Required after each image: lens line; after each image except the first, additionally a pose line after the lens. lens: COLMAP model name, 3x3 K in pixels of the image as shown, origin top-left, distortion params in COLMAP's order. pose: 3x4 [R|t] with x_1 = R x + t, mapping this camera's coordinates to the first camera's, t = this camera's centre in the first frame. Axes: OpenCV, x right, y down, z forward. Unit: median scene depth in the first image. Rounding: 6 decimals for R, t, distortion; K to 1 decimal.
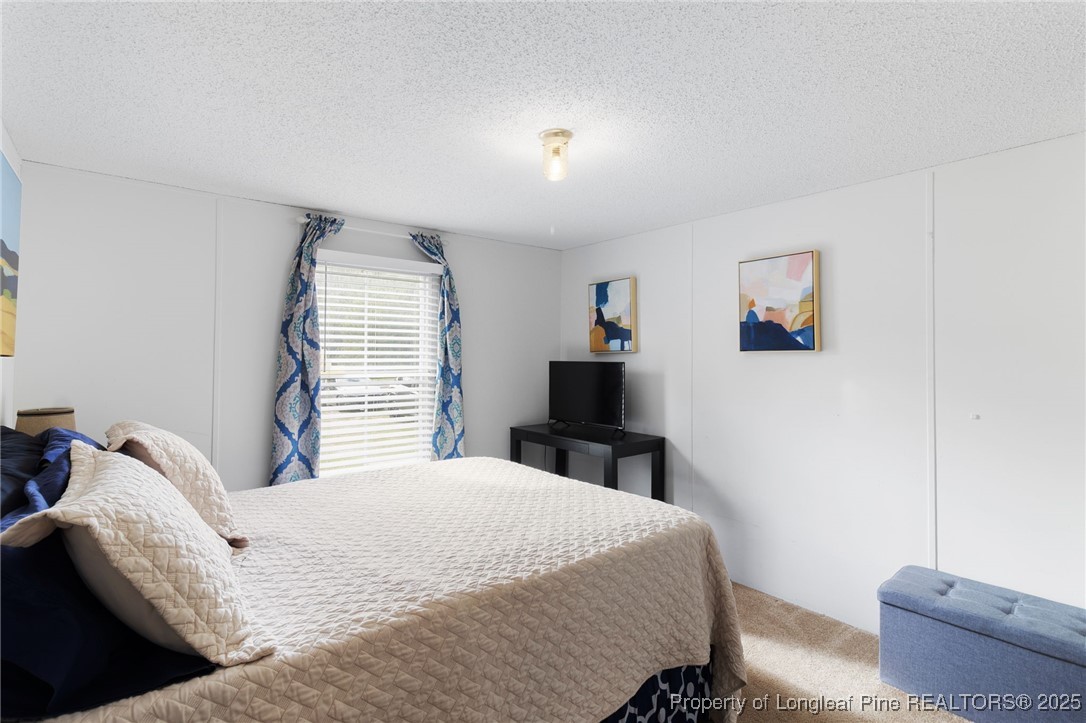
lens RADIAL K [[504.7, 0, 544.0], [0, 504.7, 354.6], [0, 0, 1]] dist [0.001703, 0.000579]
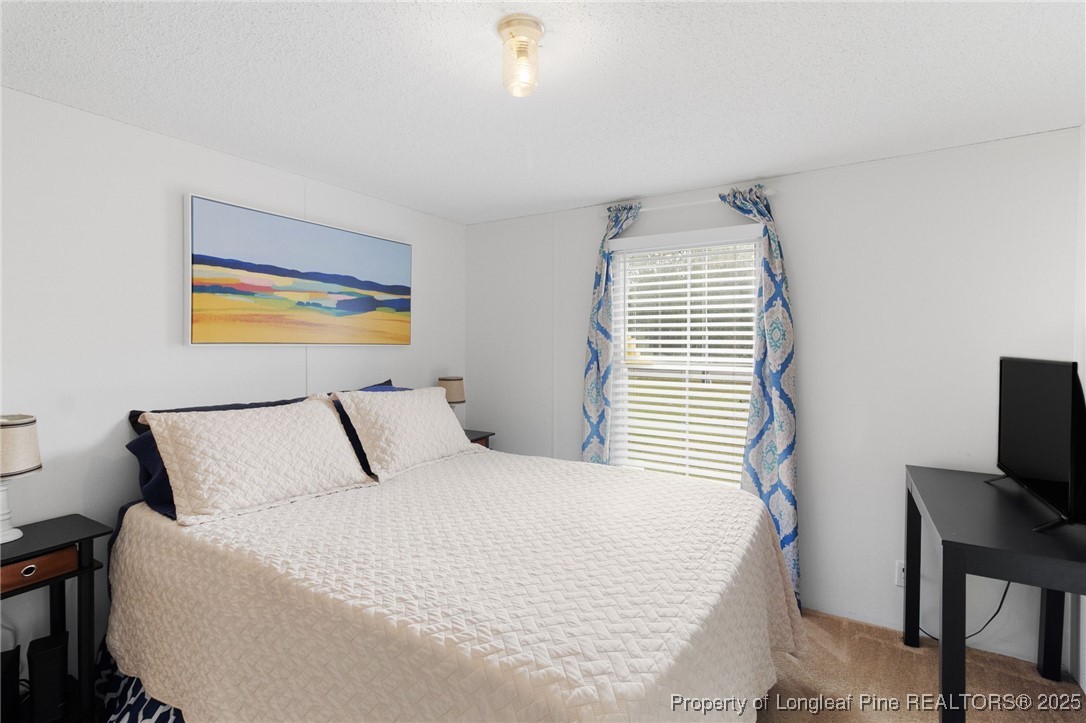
lens RADIAL K [[504.7, 0, 544.6], [0, 504.7, 358.9], [0, 0, 1]] dist [0.001703, 0.000579]
pose [[0.342362, 0.029394, -0.939108, 0.477593], [-0.003273, 0.999542, 0.030093, 0.000235], [0.939562, -0.007228, 0.342301, 0.533620]]
